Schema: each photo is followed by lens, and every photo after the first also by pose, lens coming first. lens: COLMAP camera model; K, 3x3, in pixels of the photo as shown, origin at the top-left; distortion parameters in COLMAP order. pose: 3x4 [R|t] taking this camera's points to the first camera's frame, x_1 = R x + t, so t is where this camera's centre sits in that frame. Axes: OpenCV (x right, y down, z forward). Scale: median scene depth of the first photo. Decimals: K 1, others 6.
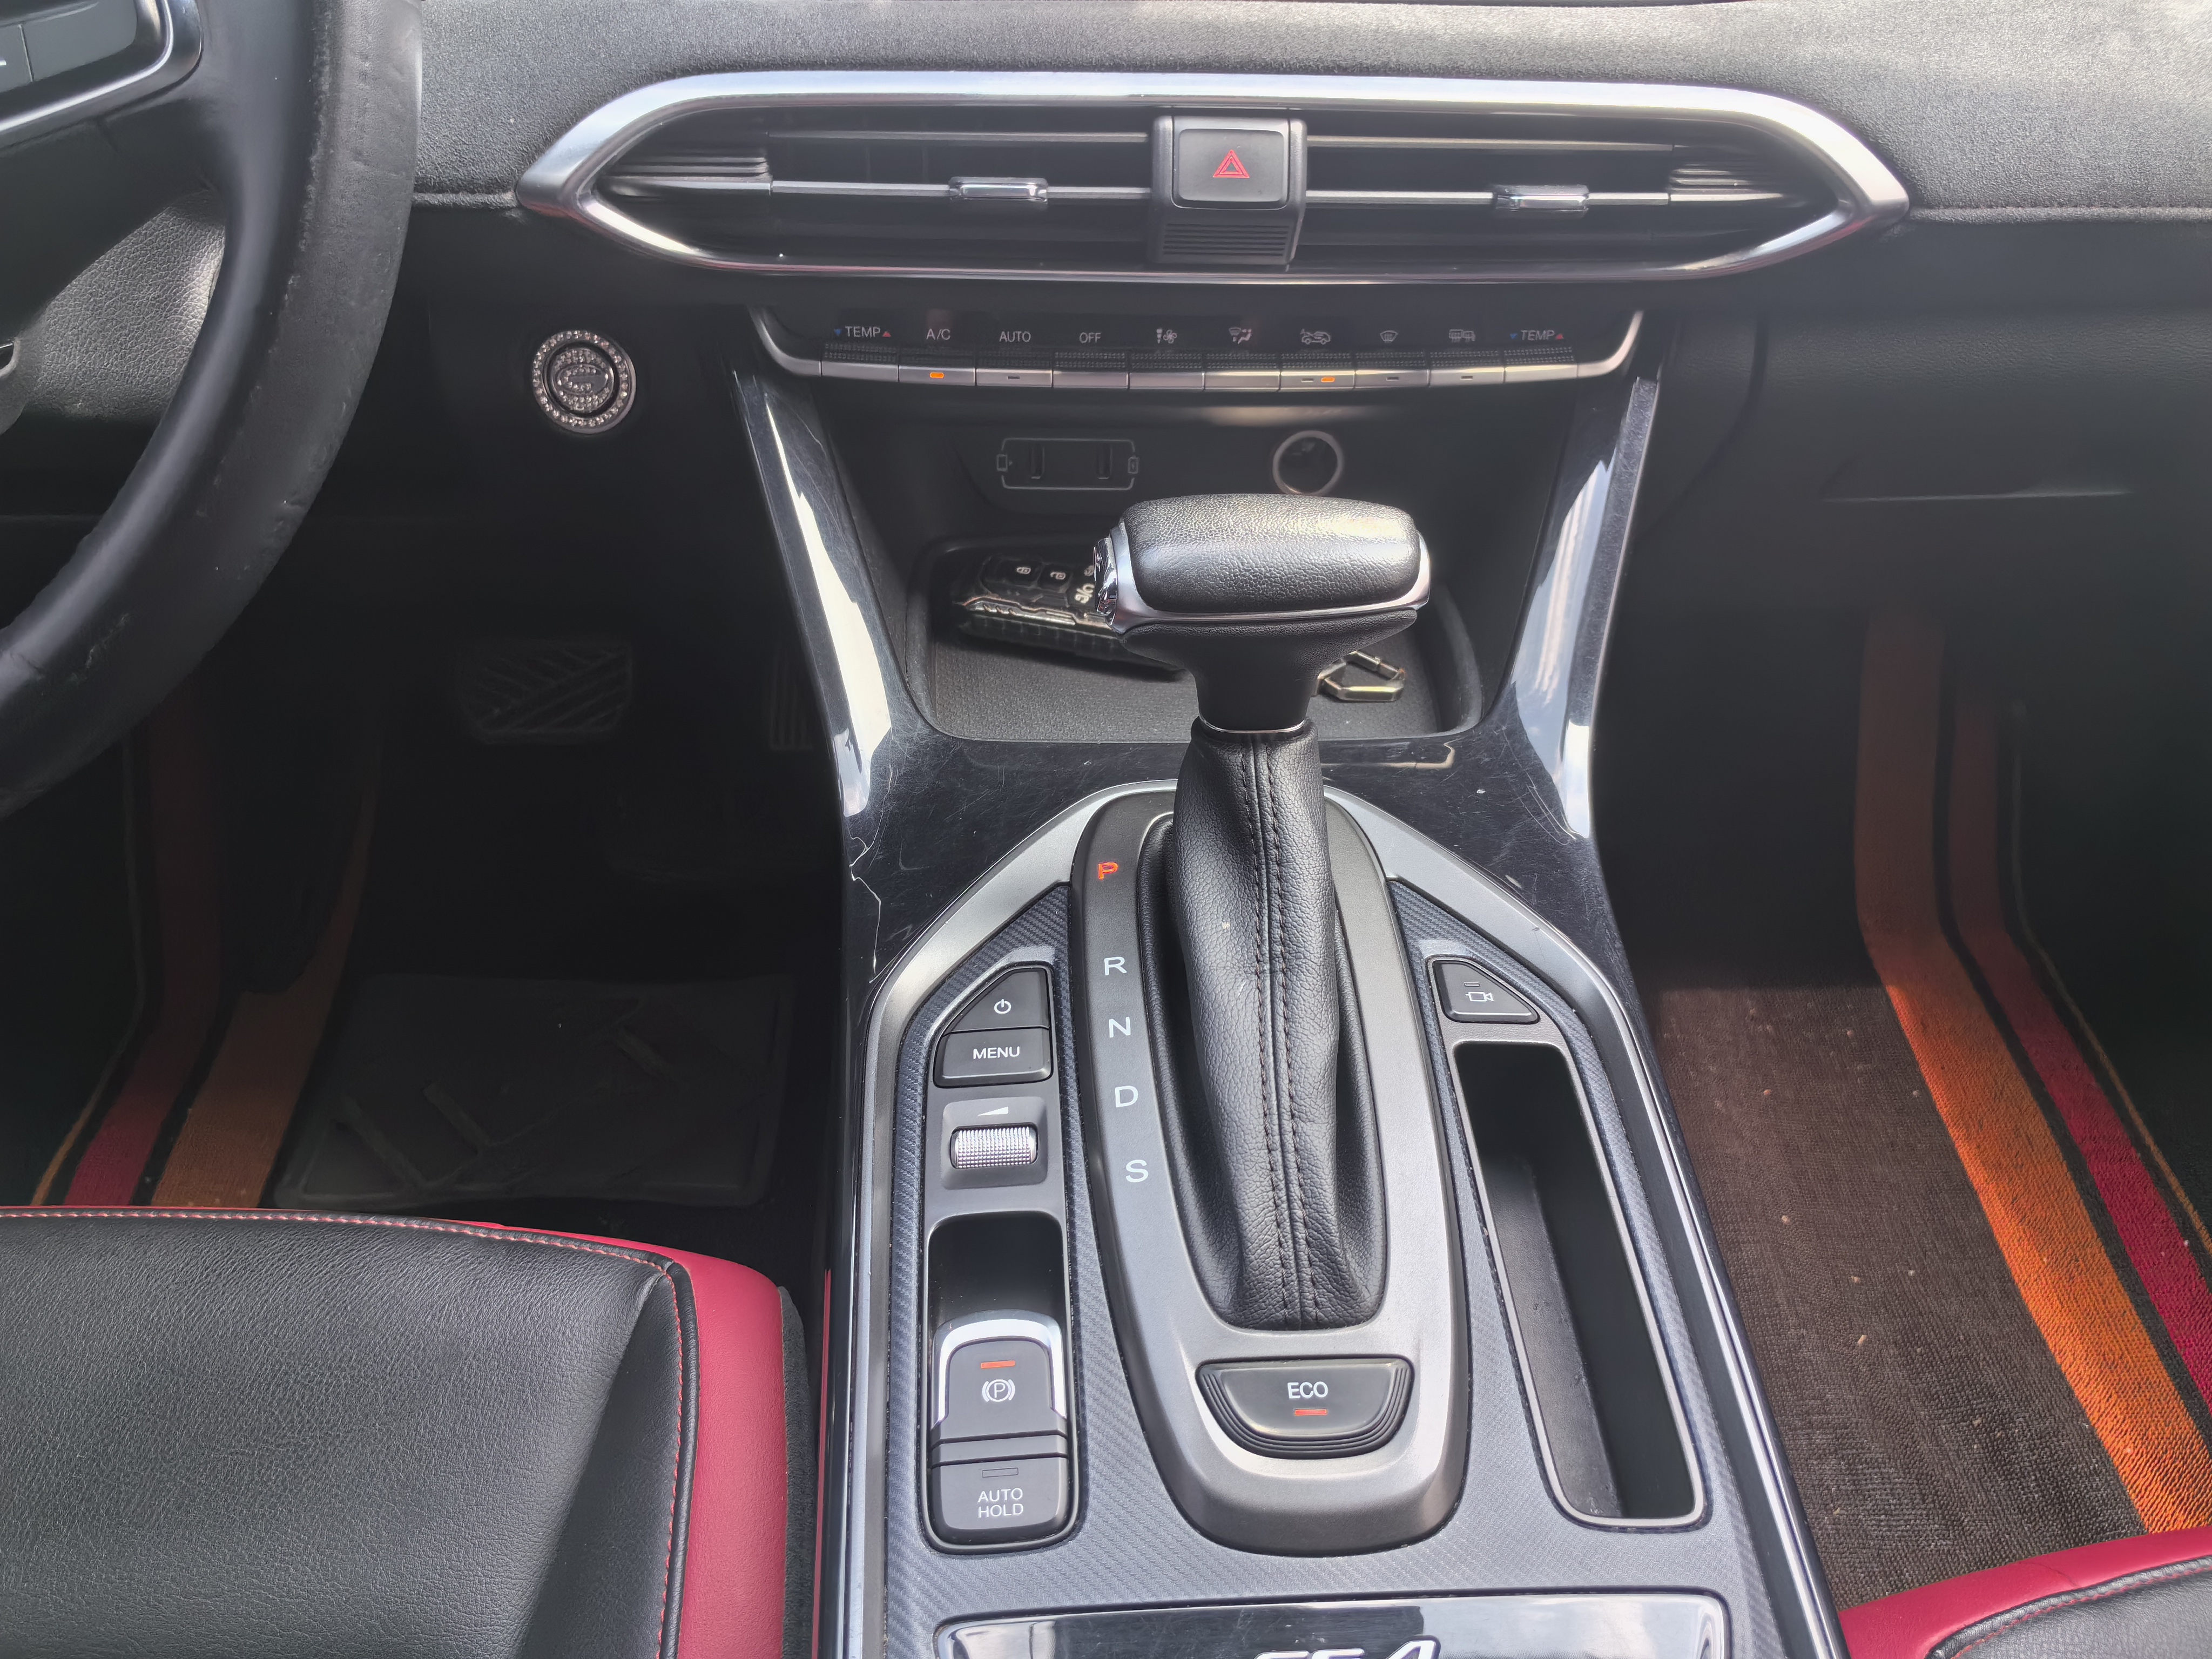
lens RADIAL K [[1782.0, 0, 1107.5], [0, 1782.0, 795.9], [0, 0, 1]] dist [0.064776, -0.126676]
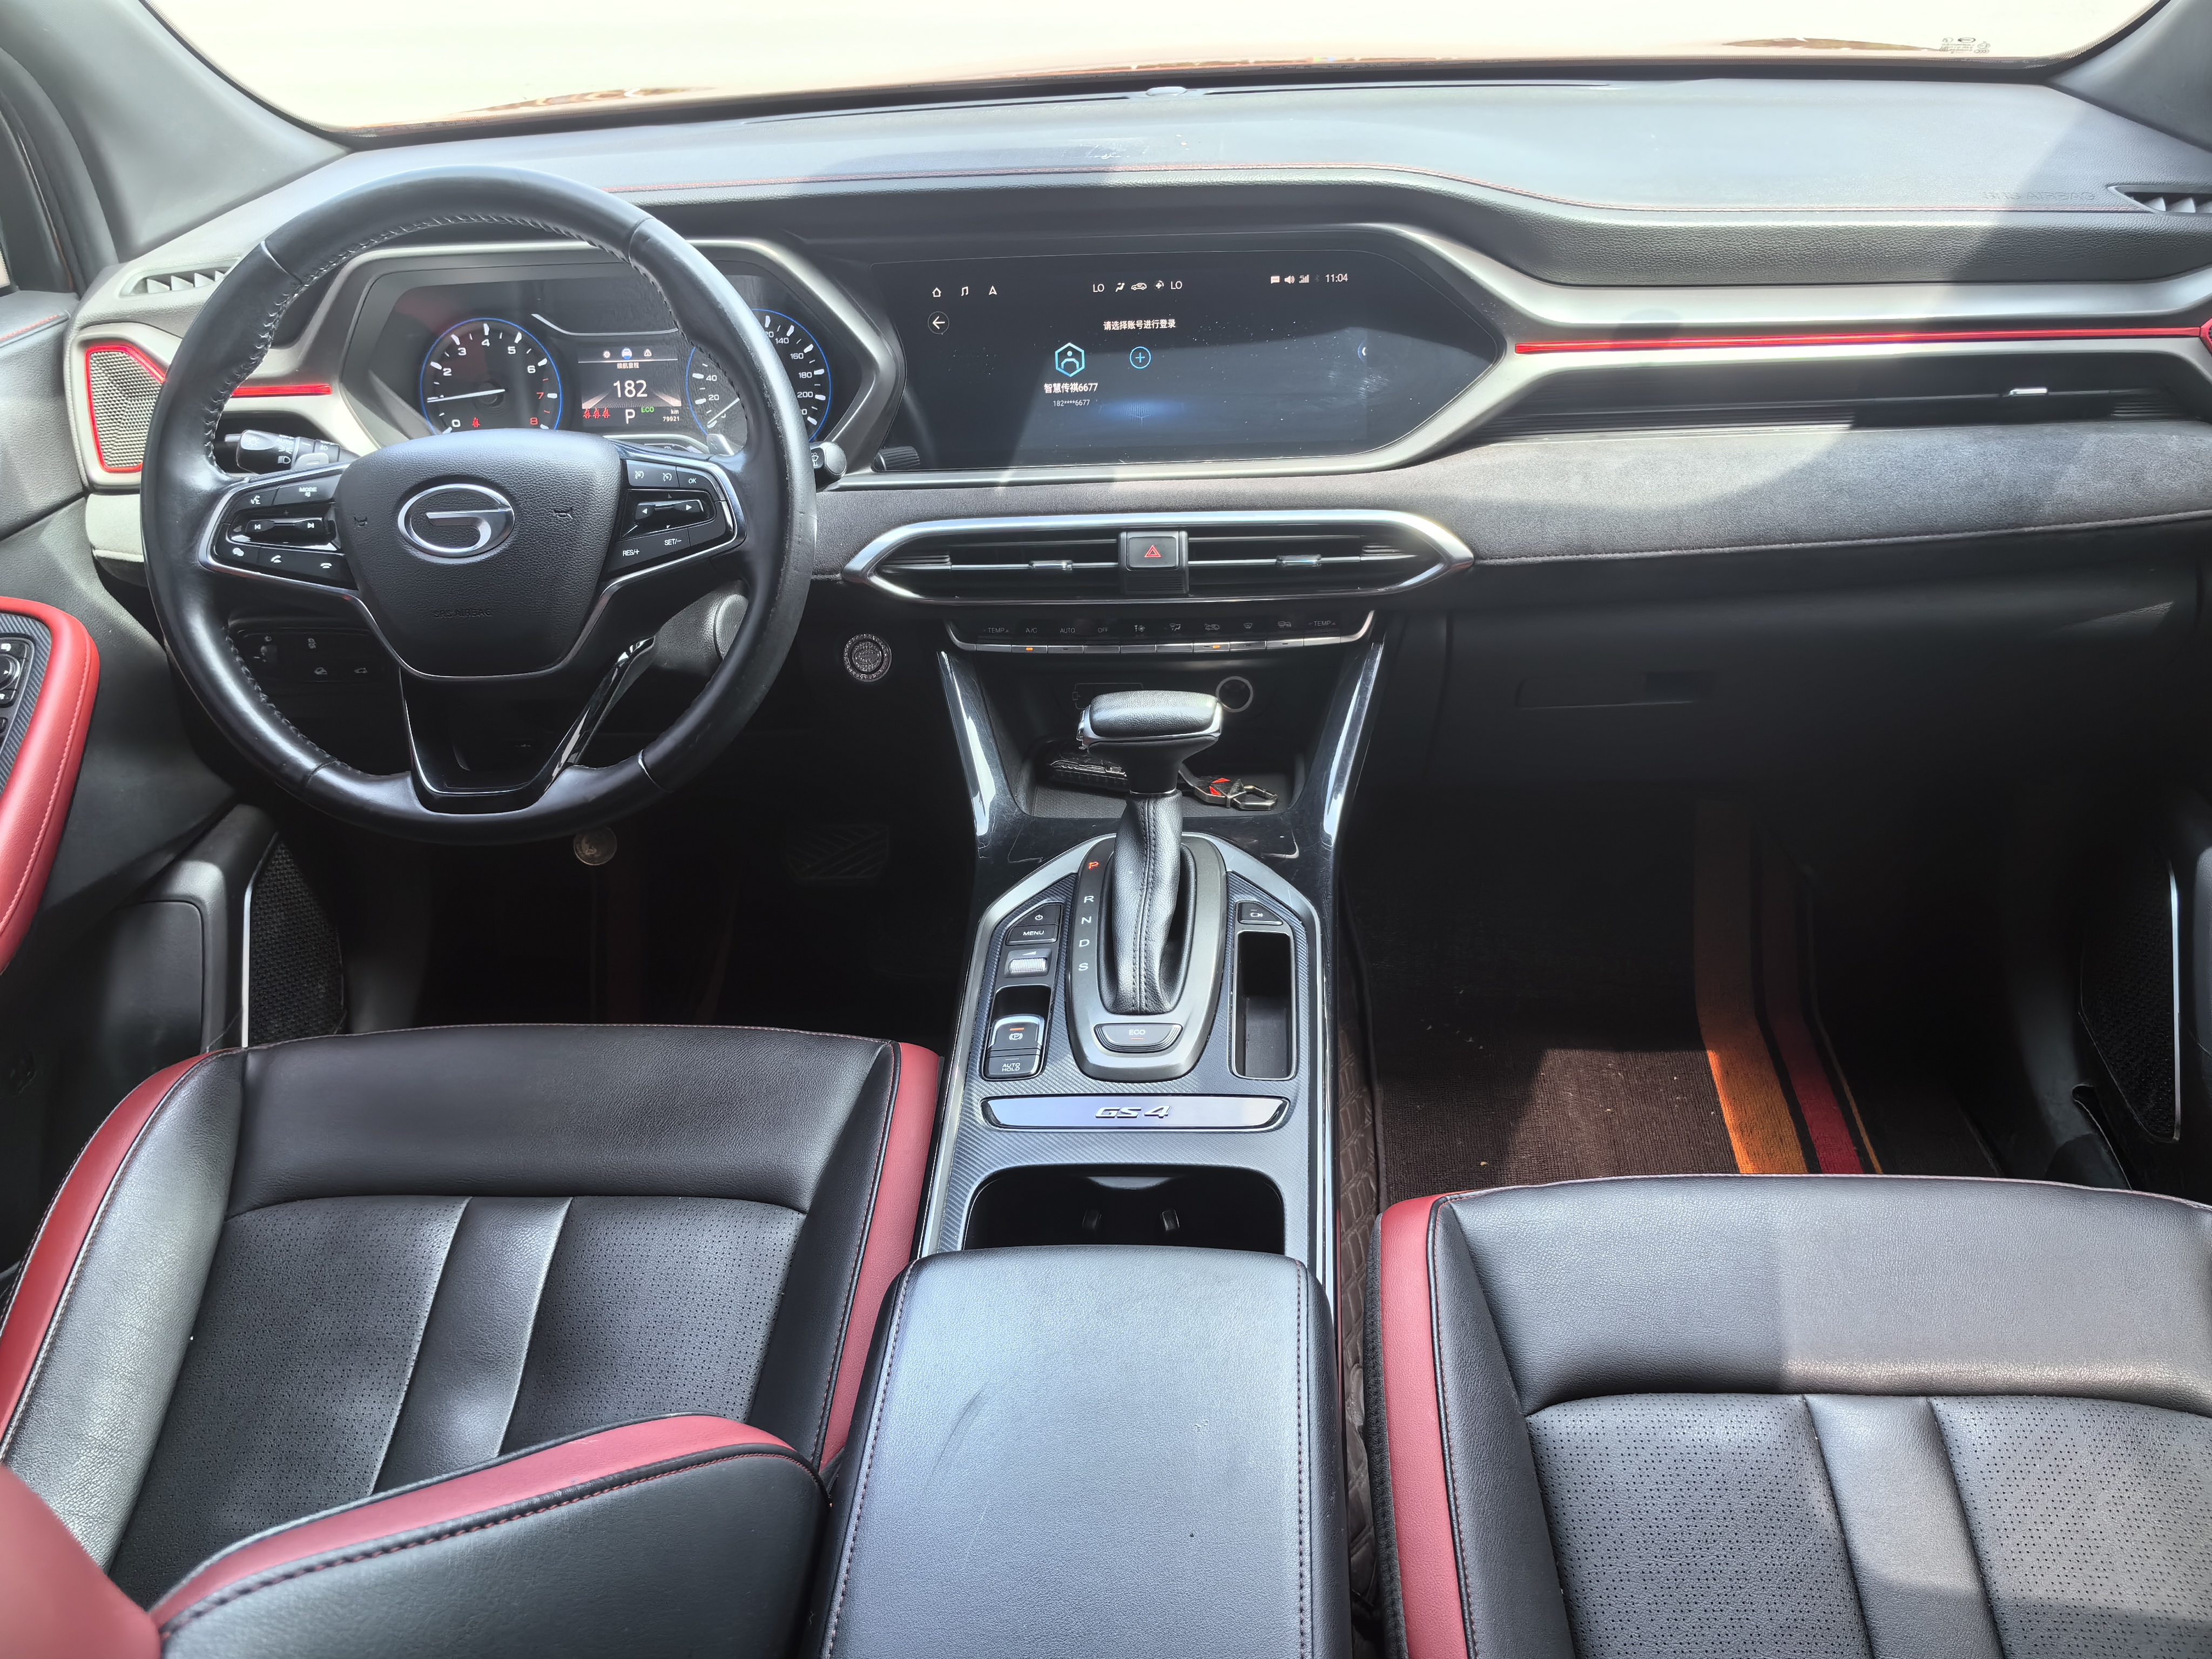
lens RADIAL K [[1782.0, 0, 1107.5], [0, 1782.0, 795.9], [0, 0, 1]] dist [0.064776, -0.126676]
pose [[0.989673, -0.013231, -0.142730, 0.325269], [-0.012194, 0.984350, -0.175801, 0.337231], [0.142822, 0.175726, 0.974024, -1.113523]]
